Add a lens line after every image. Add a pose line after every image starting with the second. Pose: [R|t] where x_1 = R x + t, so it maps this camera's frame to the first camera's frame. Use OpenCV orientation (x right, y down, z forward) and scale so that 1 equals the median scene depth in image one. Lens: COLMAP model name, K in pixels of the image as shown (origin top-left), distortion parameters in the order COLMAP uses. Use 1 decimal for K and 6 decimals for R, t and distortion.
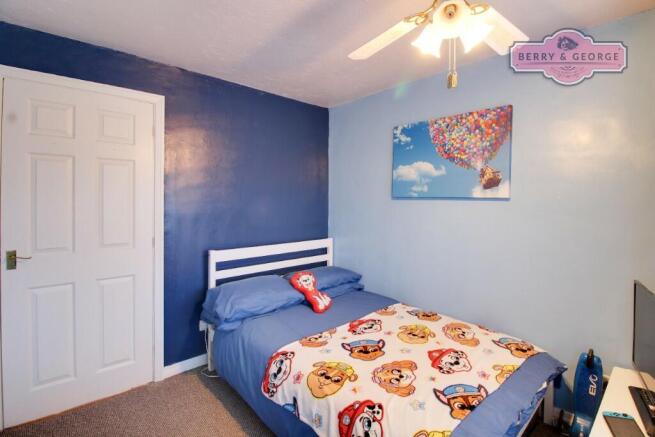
lens RADIAL K [[304.4, 0, 329.0], [0, 304.4, 203.5], [0, 0, 1]] dist [0.000287, -0.000090]
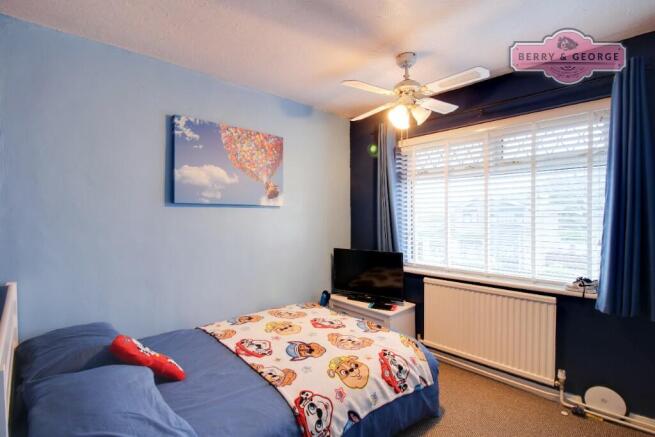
lens RADIAL K [[324.6, 0, 327.5], [0, 324.6, 218.5], [0, 0, 1]] dist [0.000729, -0.000009]
pose [[-0.024052, -0.024711, 0.999405, -0.814815], [0.007714, 0.999660, 0.024903, 0.001606], [-0.999681, 0.008309, -0.023853, 0.788928]]
